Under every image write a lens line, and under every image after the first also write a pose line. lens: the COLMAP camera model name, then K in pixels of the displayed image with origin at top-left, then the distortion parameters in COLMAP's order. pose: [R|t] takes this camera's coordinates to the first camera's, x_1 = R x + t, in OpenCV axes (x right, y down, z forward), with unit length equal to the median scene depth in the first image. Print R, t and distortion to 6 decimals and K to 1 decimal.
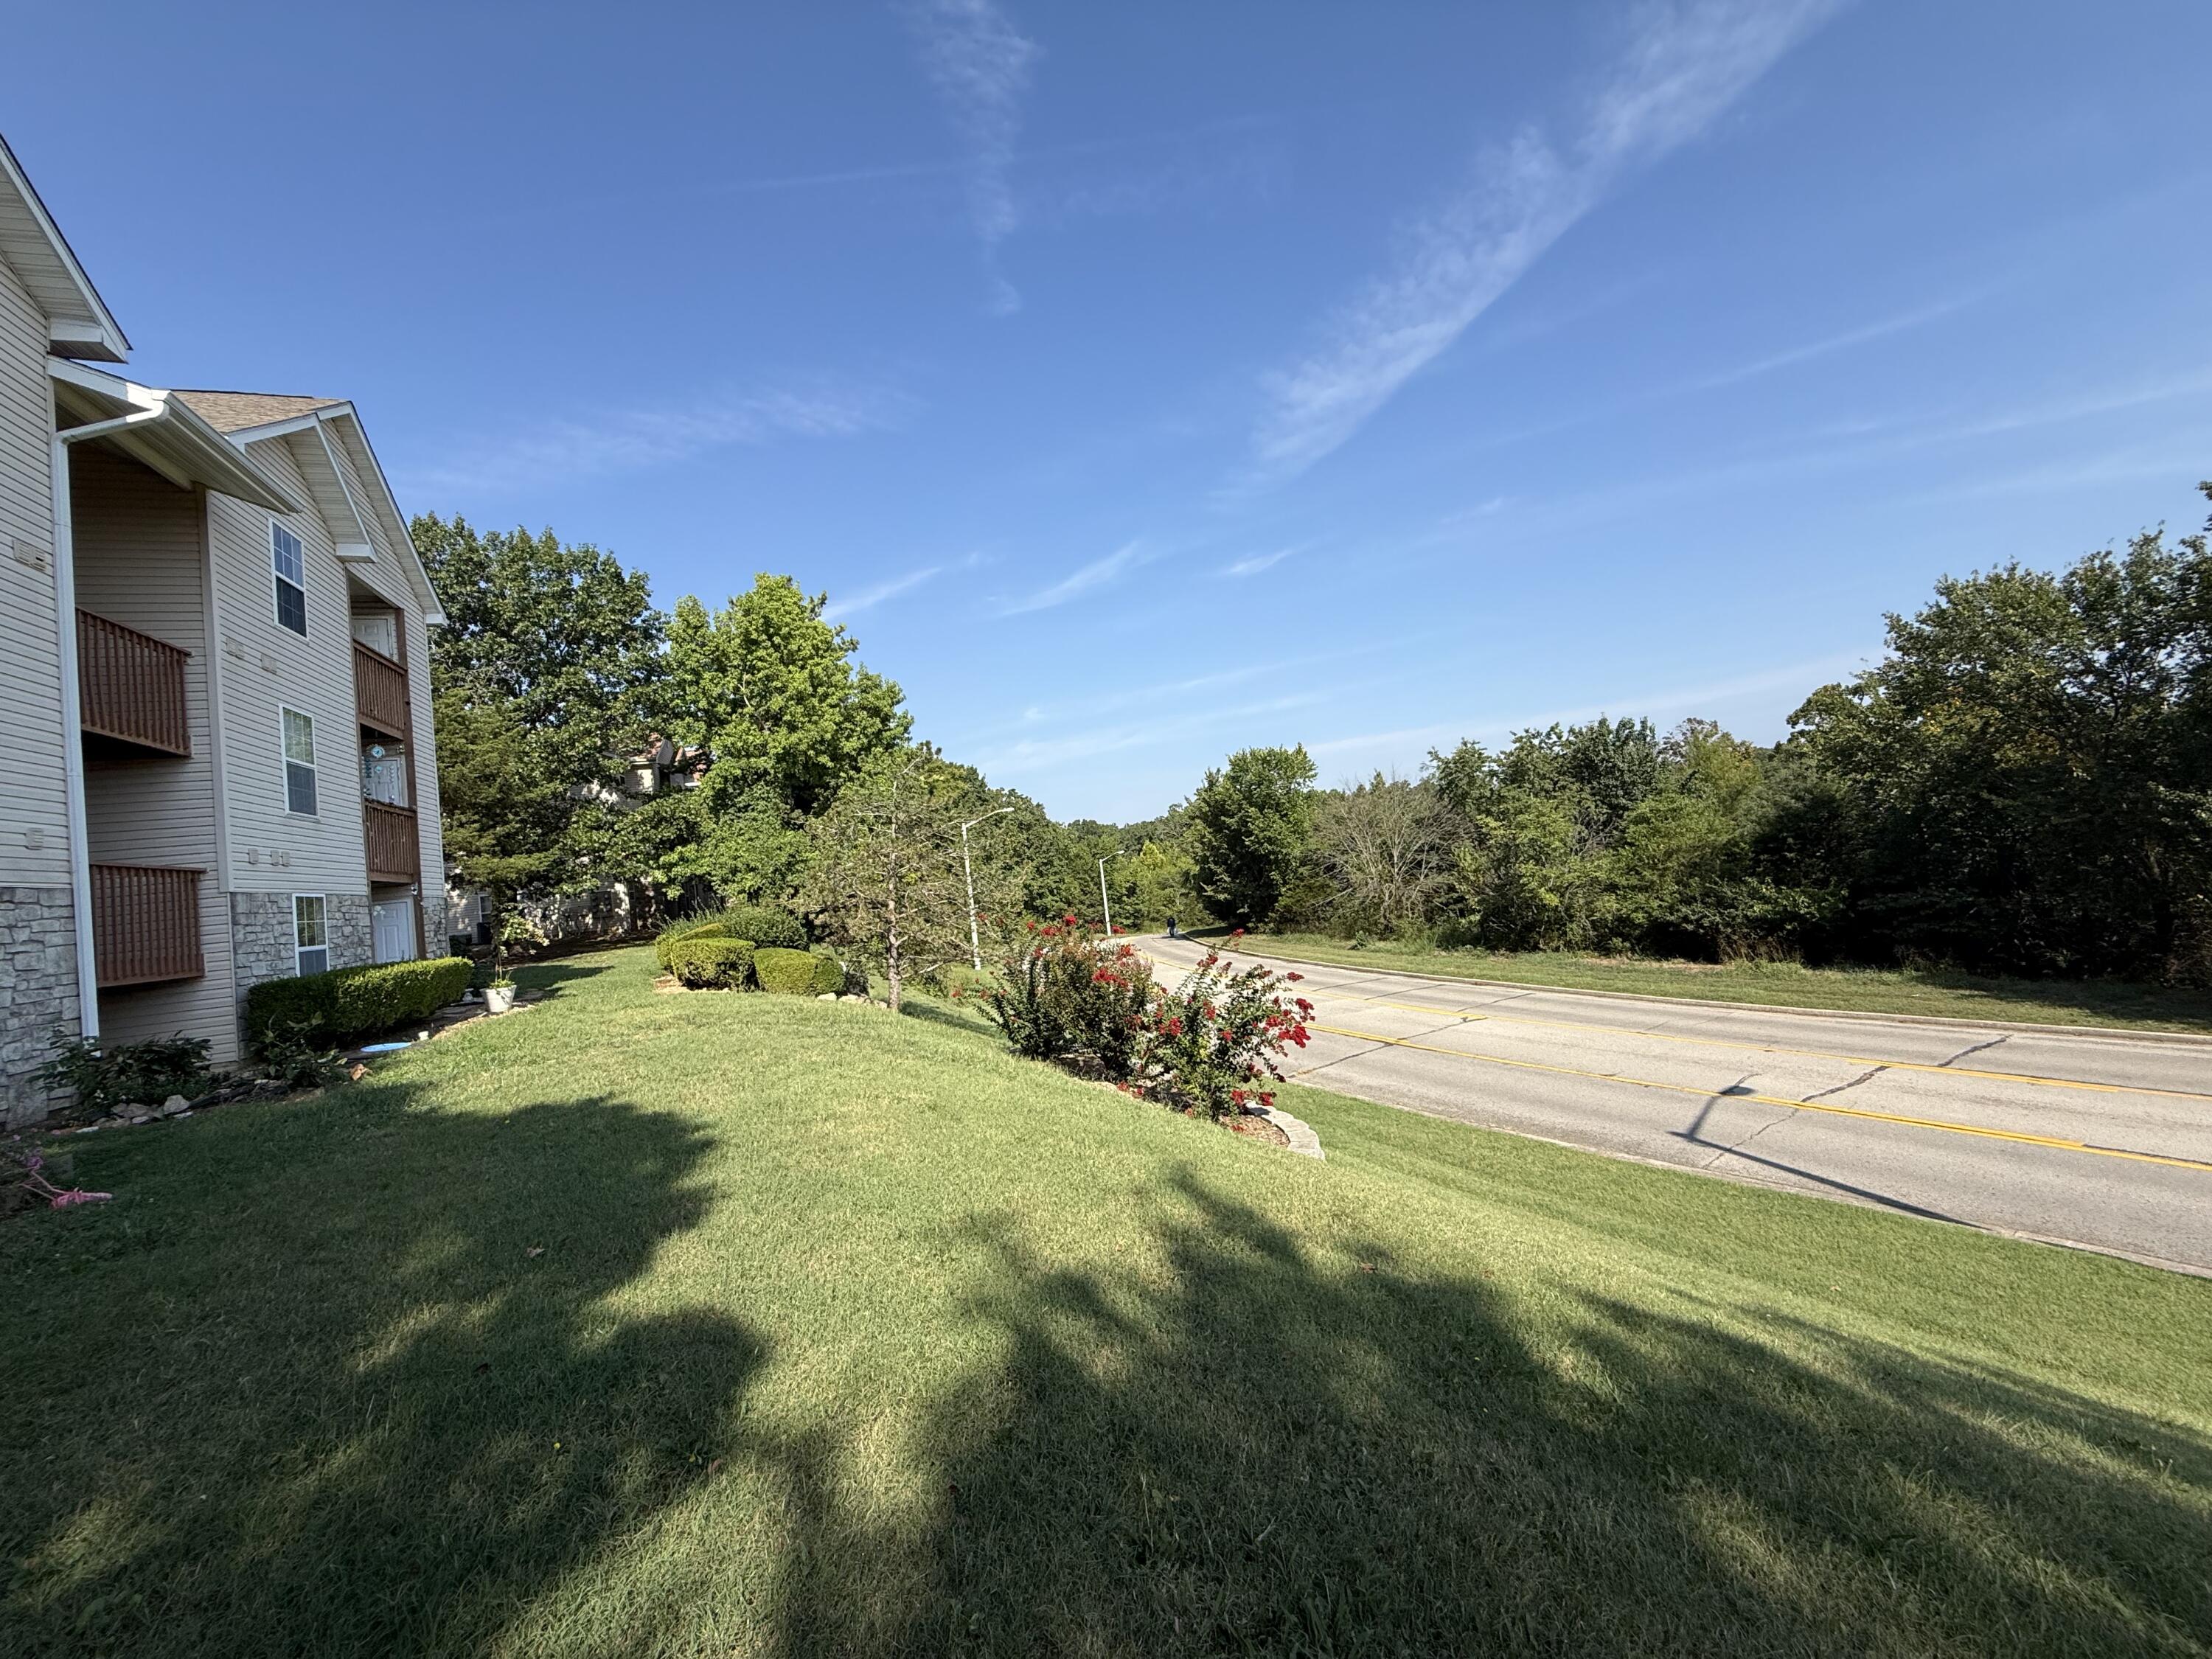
lens RADIAL K [[878.2, 0, 1104.3], [0, 878.2, 820.5], [0, 0, 1]] dist [0.000375, 0.000372]
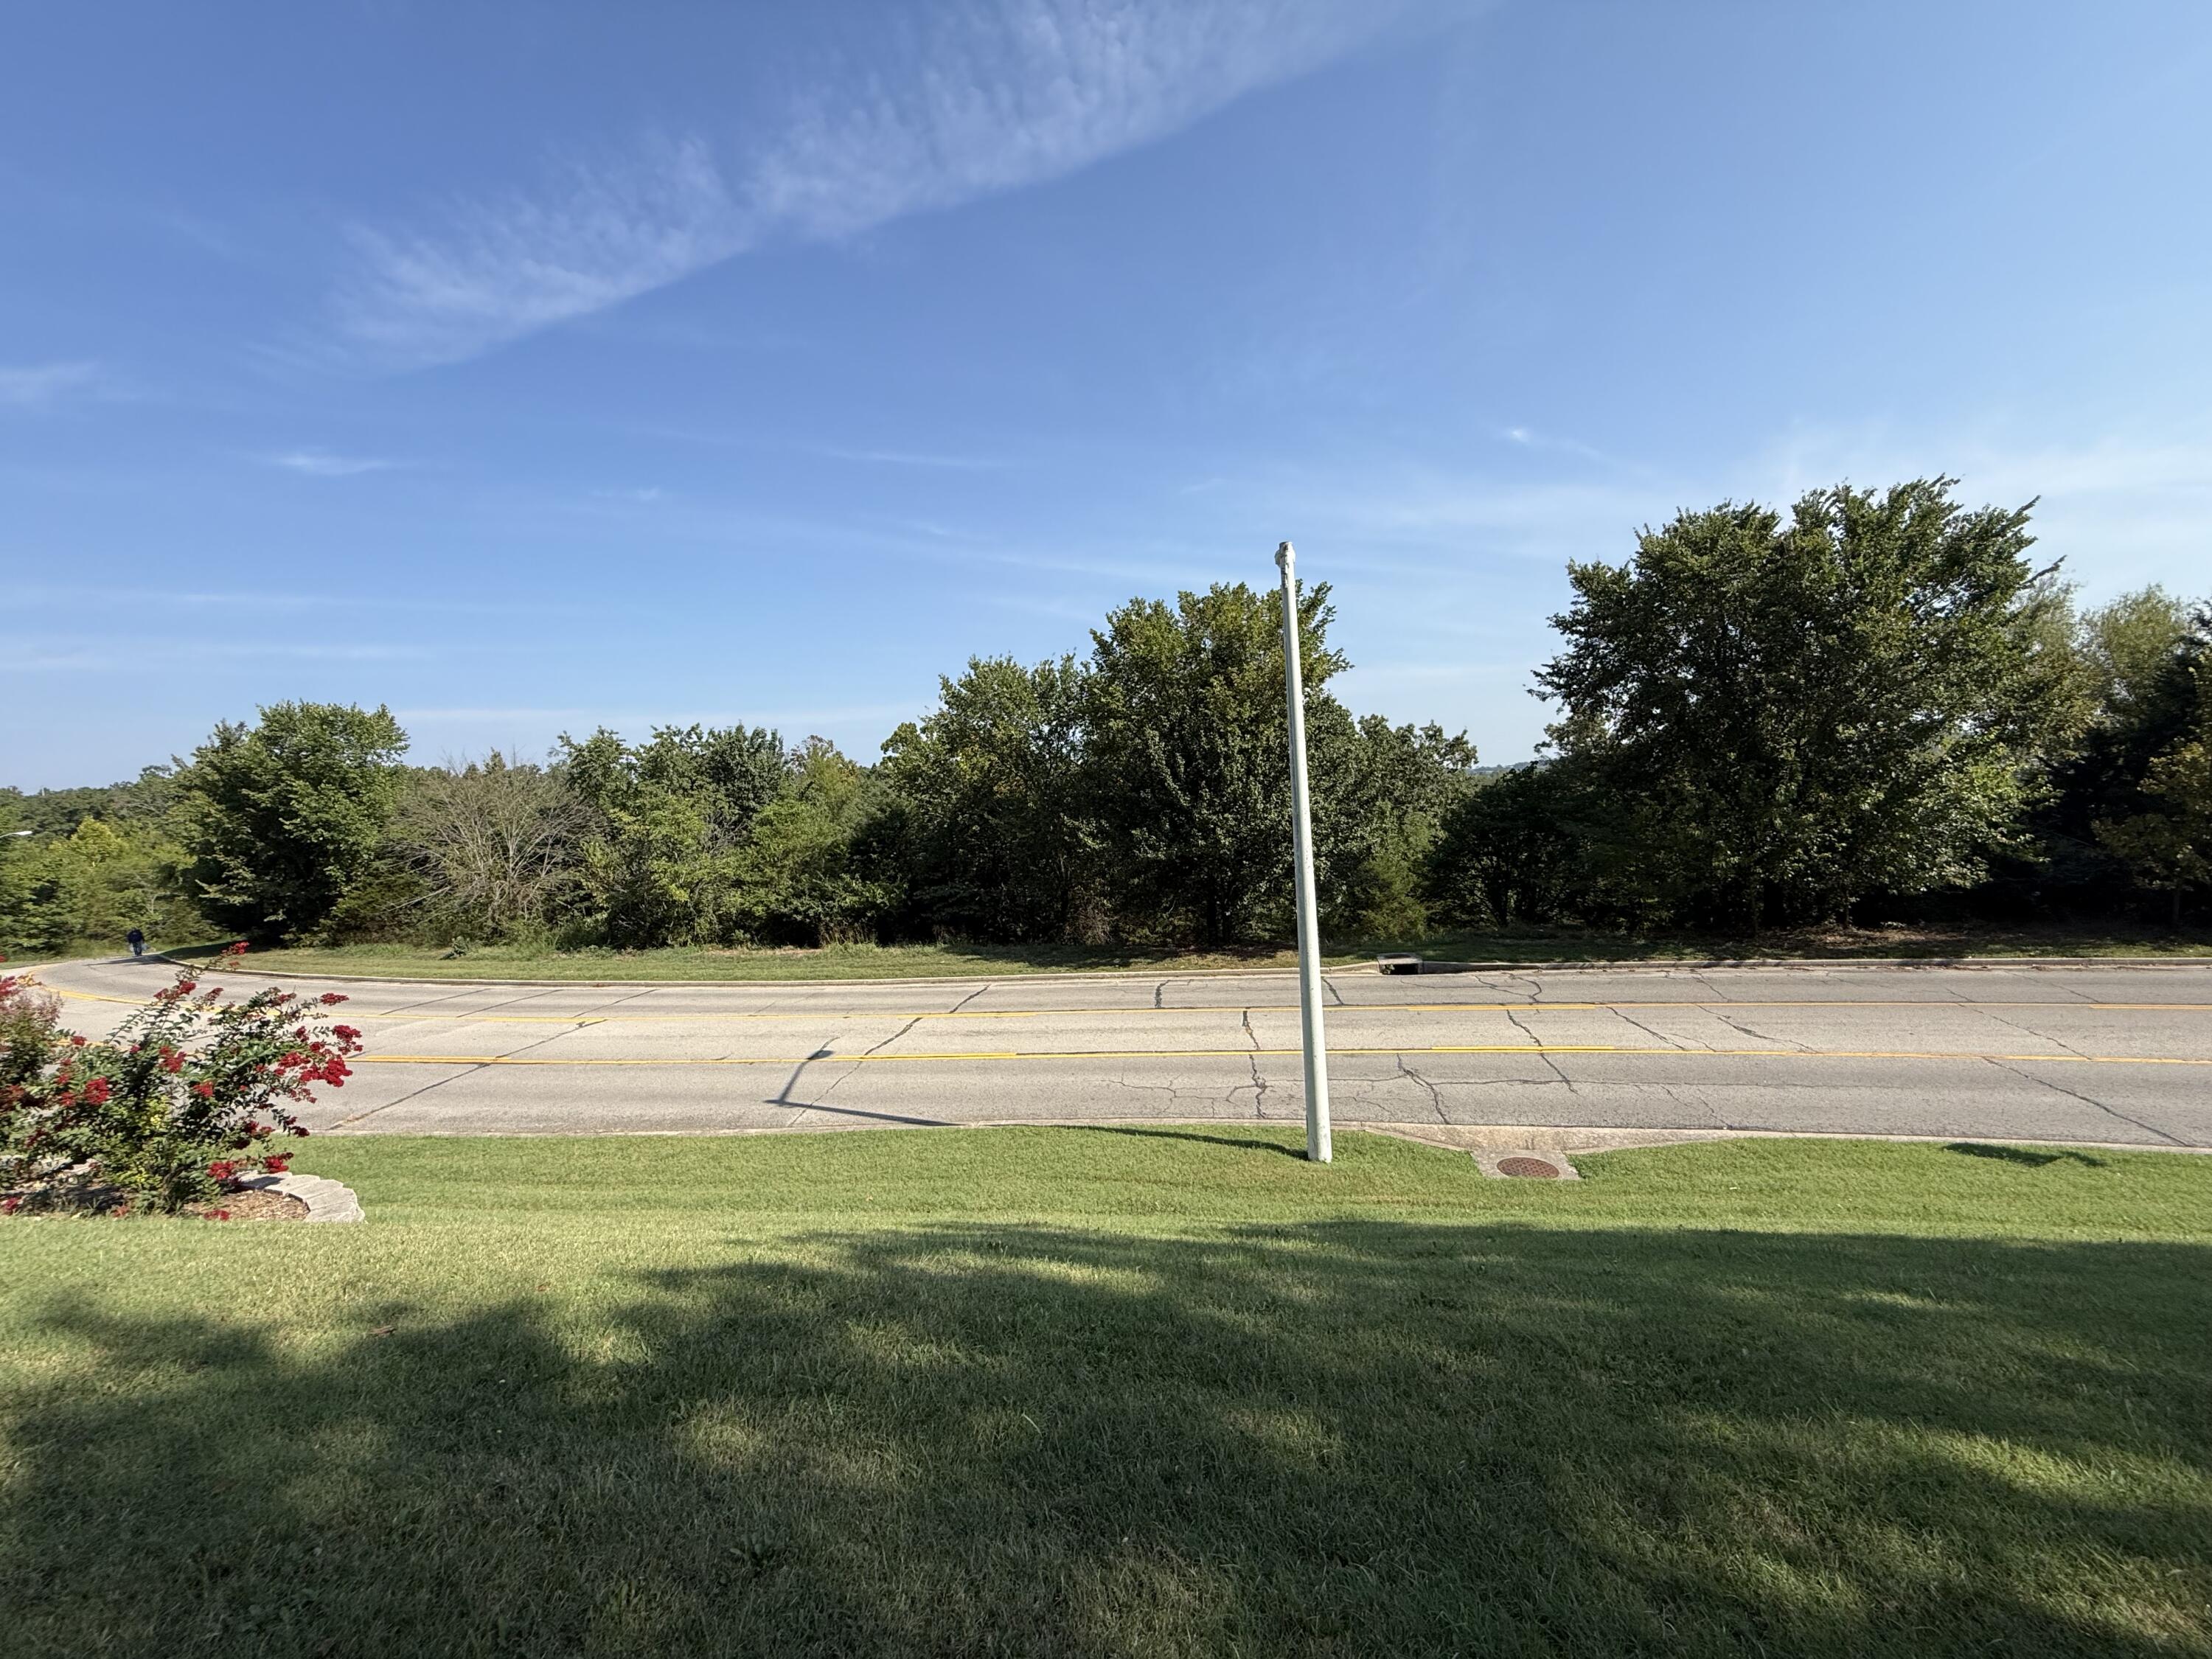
lens RADIAL K [[878.2, 0, 1104.3], [0, 878.2, 820.5], [0, 0, 1]] dist [0.000375, 0.000372]
pose [[0.621474, 0.049342, 0.781879, 0.017185], [-0.052462, 0.998396, -0.021306, -0.001331], [-0.781676, -0.027778, 0.623066, -0.023692]]
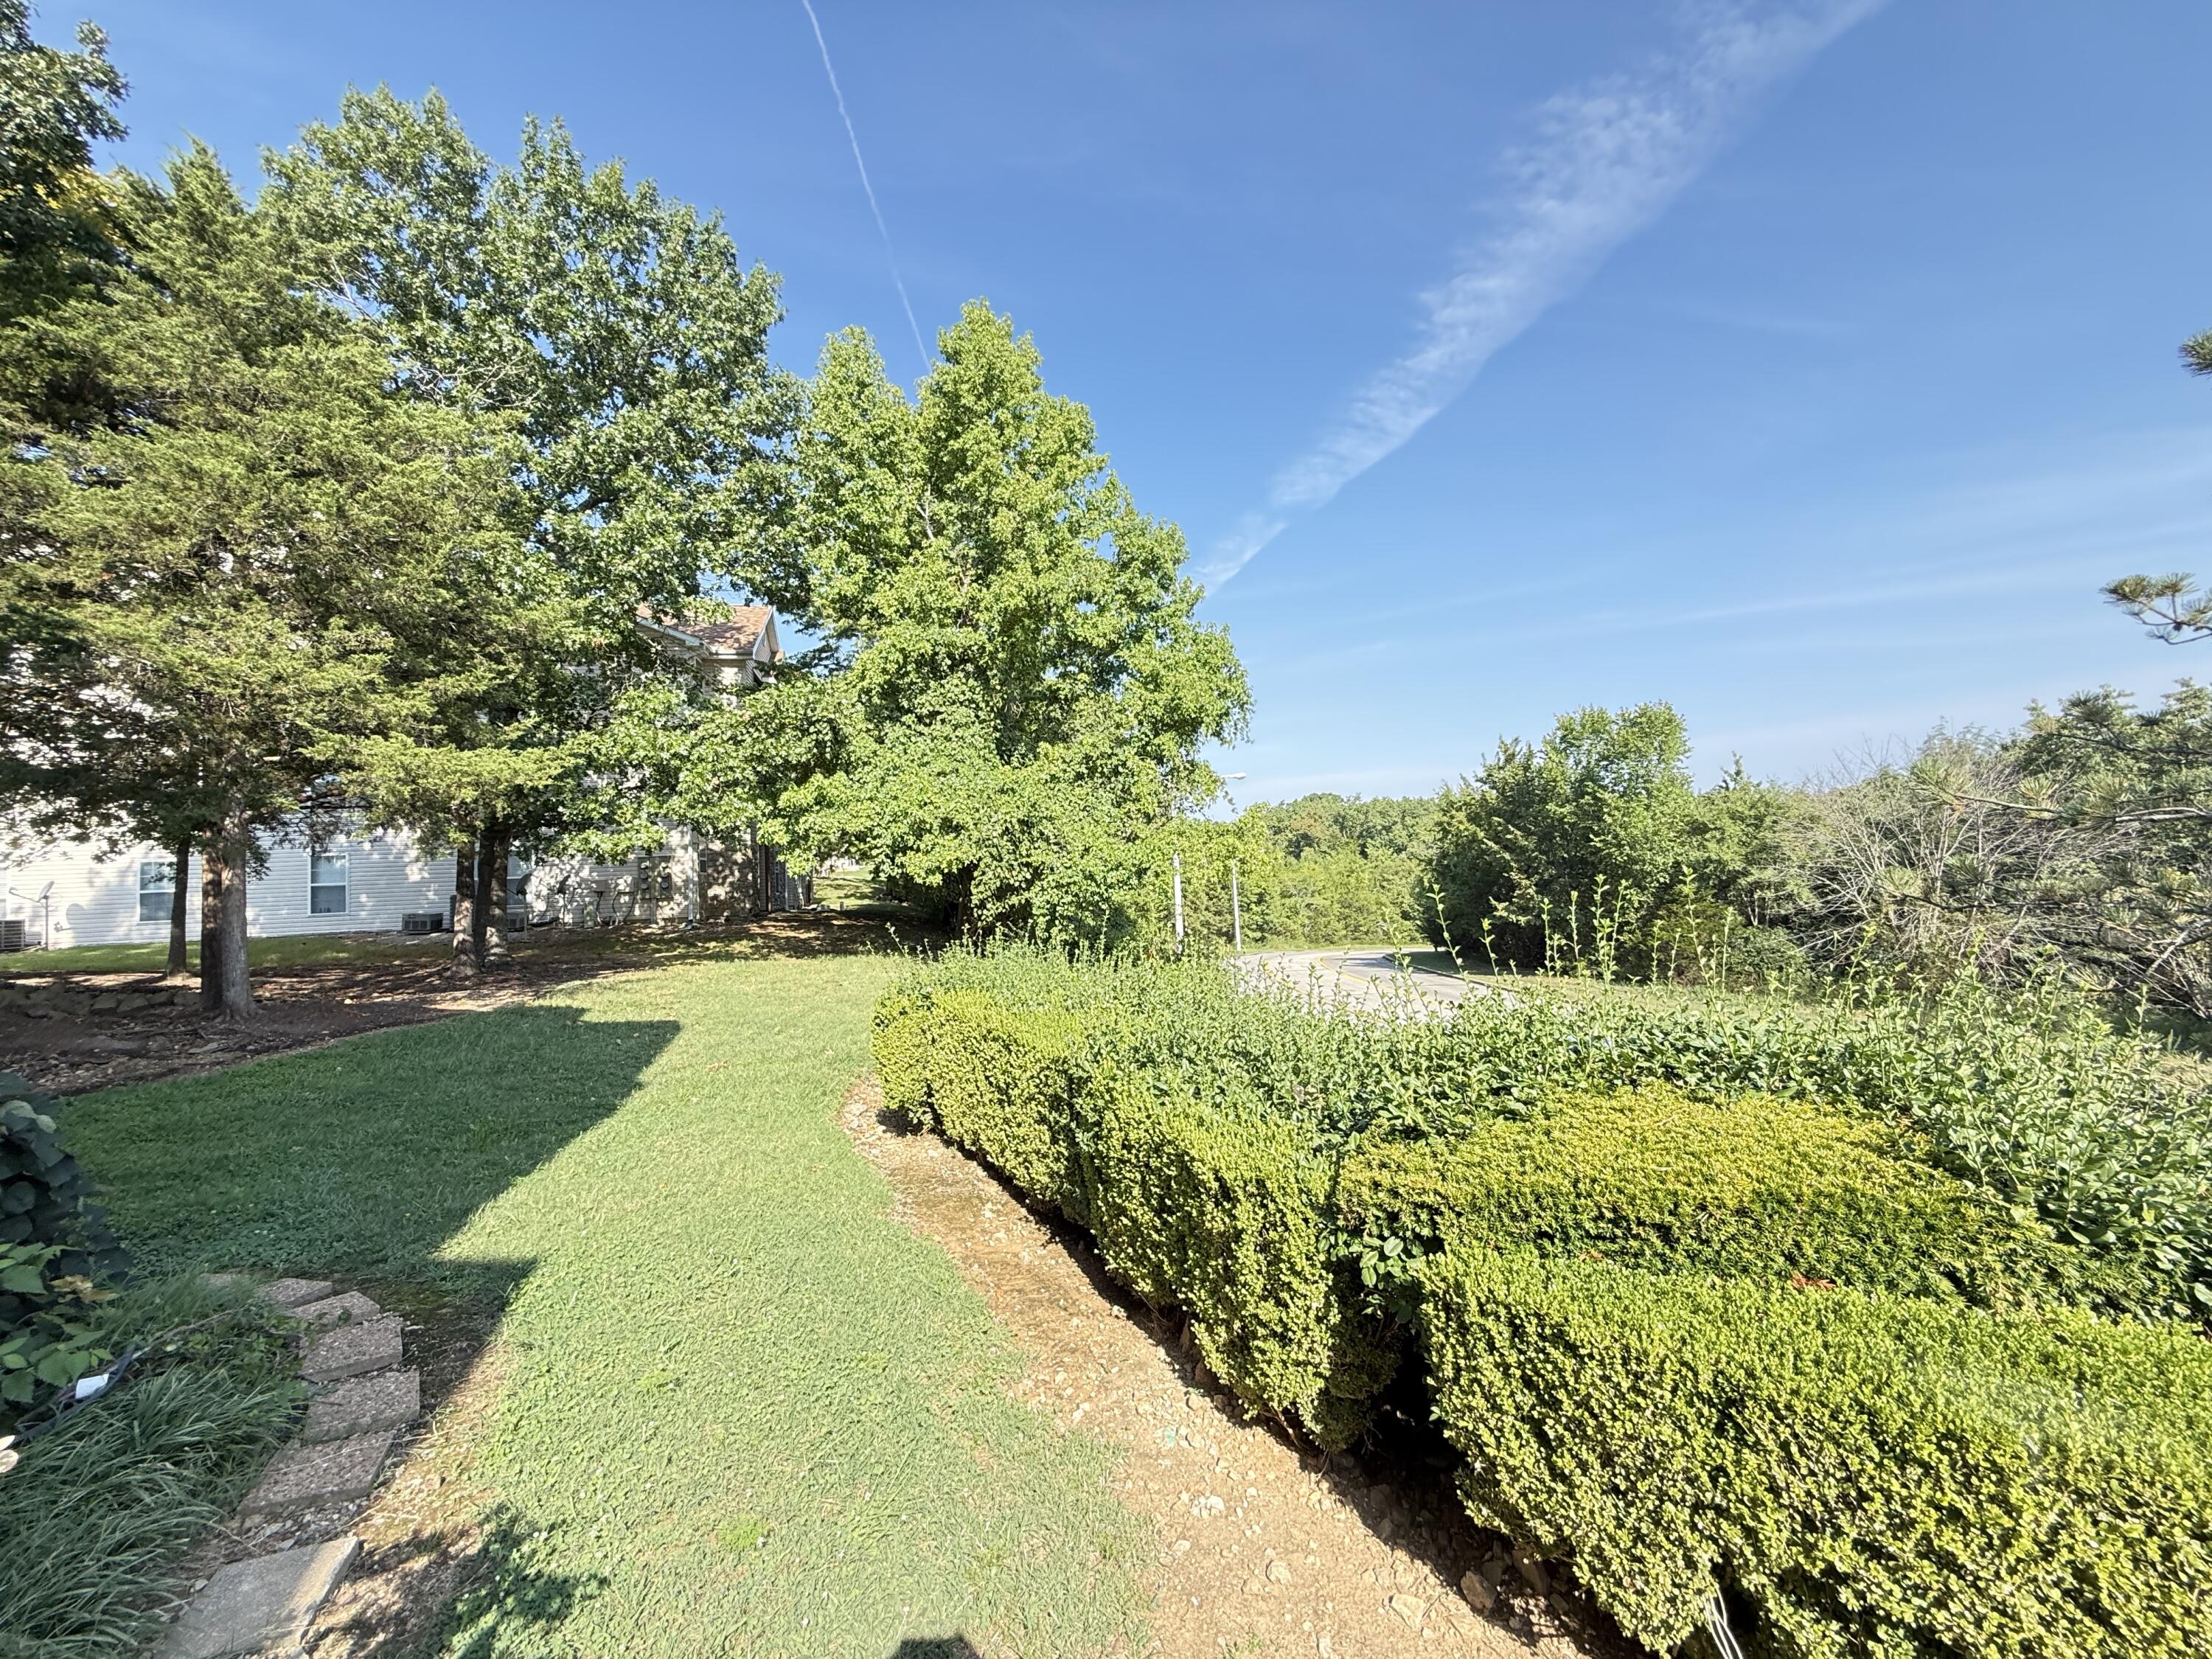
lens RADIAL K [[865.5, 0, 1106.0], [0, 865.5, 829.5], [0, 0, 1]] dist [-0.000304, 0.000035]
pose [[0.997879, 0.060196, -0.024798, -0.365019], [-0.059980, 0.998156, 0.009341, 0.056864], [0.025315, -0.007834, 0.999649, 0.600705]]
